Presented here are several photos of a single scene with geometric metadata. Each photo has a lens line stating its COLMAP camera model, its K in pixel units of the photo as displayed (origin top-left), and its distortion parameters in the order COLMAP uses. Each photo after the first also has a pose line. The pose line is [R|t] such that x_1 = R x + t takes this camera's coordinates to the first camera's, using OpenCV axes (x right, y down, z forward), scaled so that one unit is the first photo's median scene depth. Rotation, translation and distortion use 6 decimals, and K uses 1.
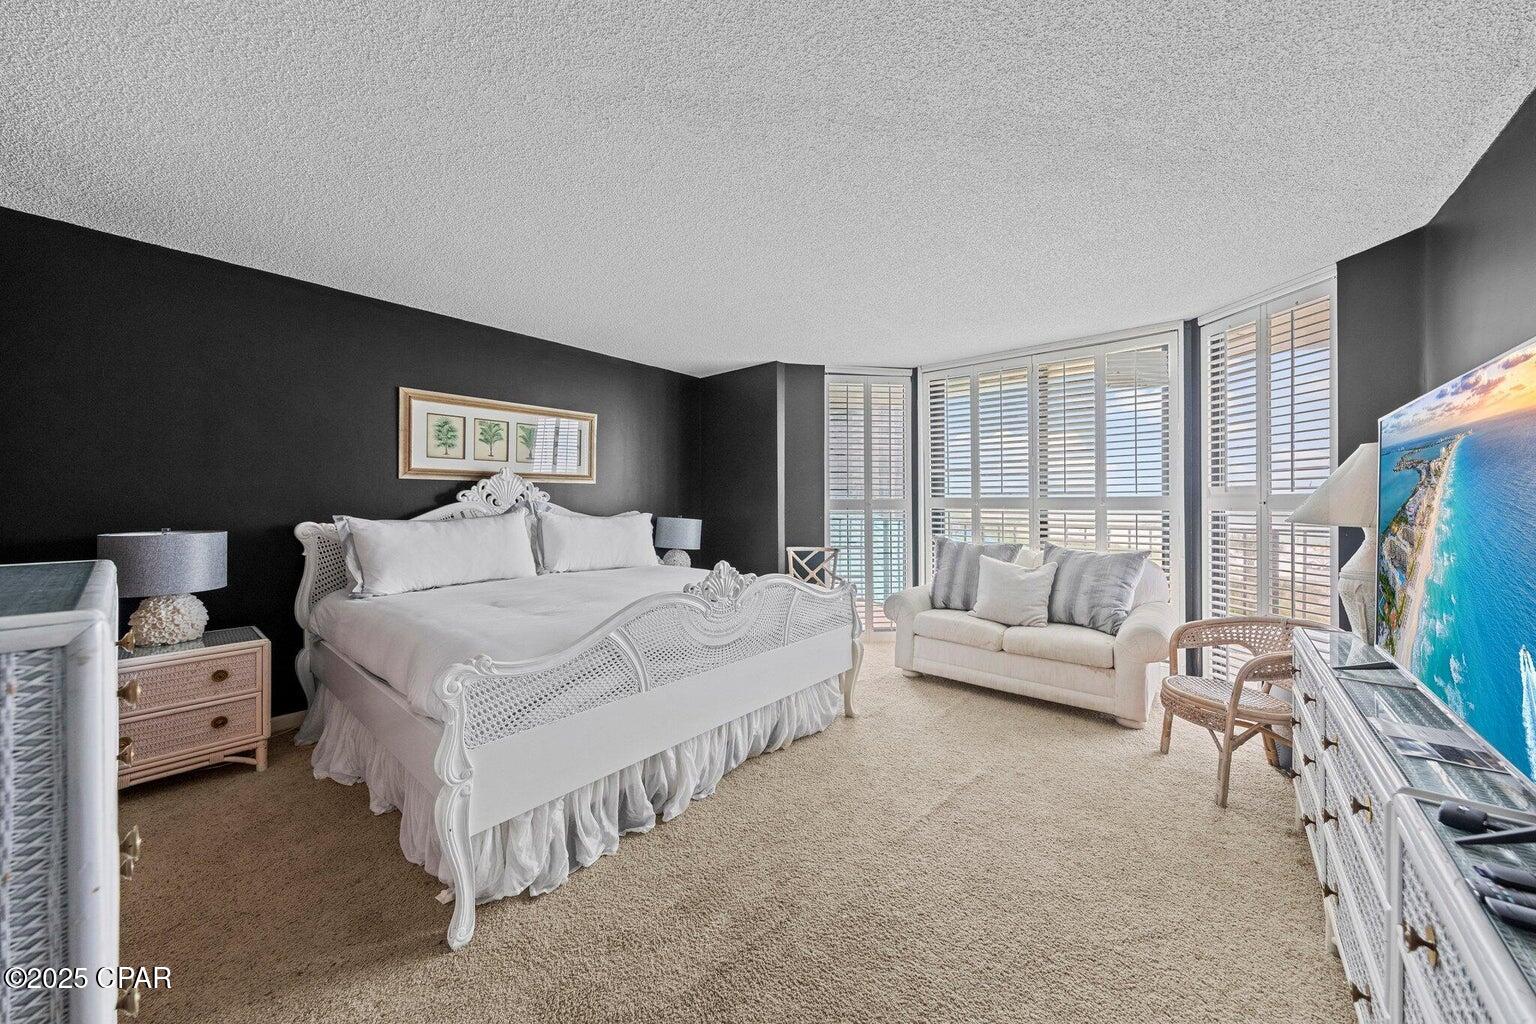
lens RADIAL K [[537.8, 0, 767.7], [0, 537.8, 501.1], [0, 0, 1]] dist [0.011884, -0.000109]
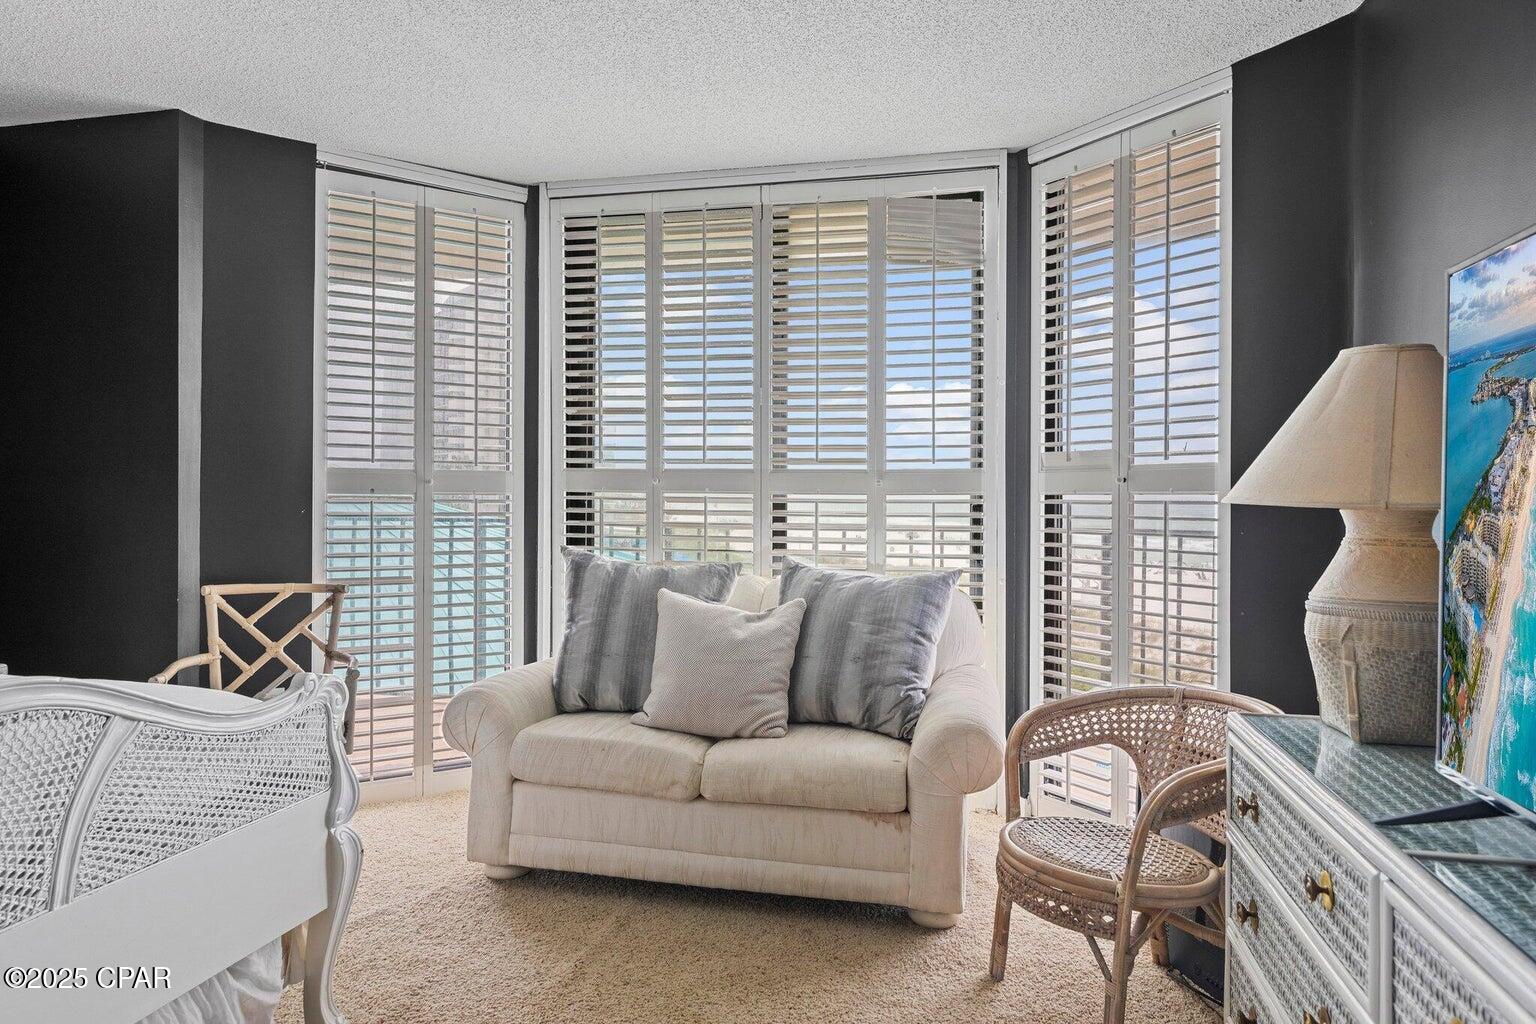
lens RADIAL K [[966.3, 0, 768.2], [0, 966.3, 490.6], [0, 0, 1]] dist [0.002145, 0.000297]
pose [[0.889721, 0.010104, 0.456394, 0.101714], [-0.009398, 0.999949, -0.003817, 0.018437], [-0.456409, -0.000893, 0.889770, 0.227567]]
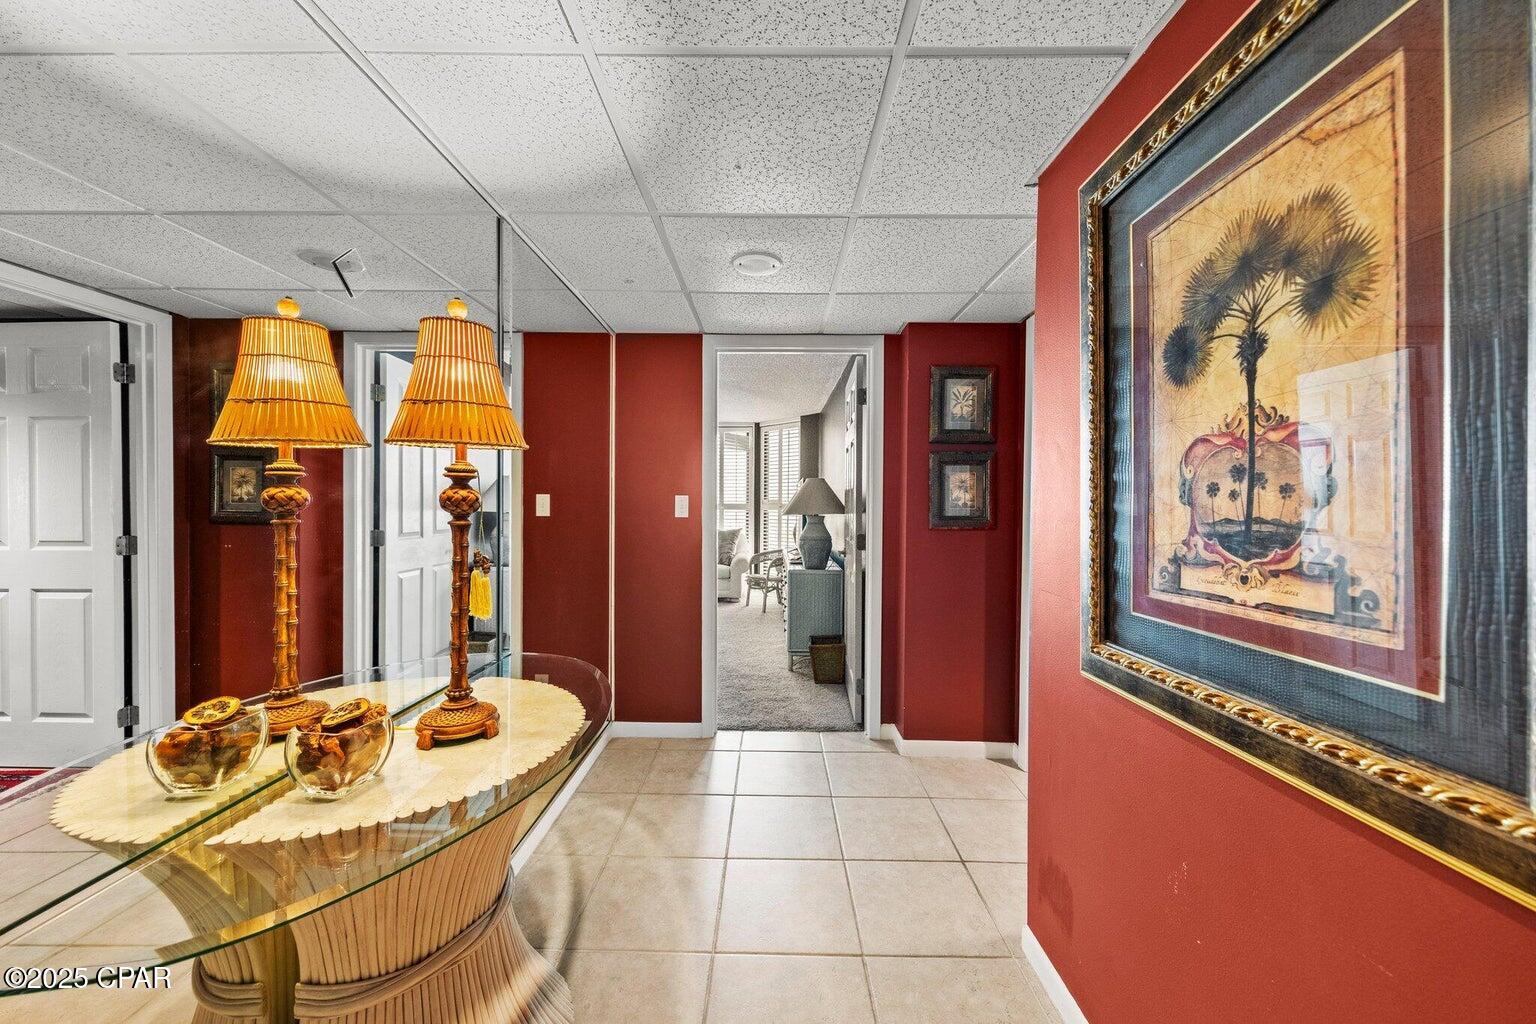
lens RADIAL K [[537.8, 0, 767.7], [0, 537.8, 501.1], [0, 0, 1]] dist [0.011884, -0.000109]
pose [[0.775757, 0.012536, 0.630908, -0.542385], [-0.008459, 0.999919, -0.009467, 0.003866], [-0.630976, 0.002007, 0.775800, -0.697021]]
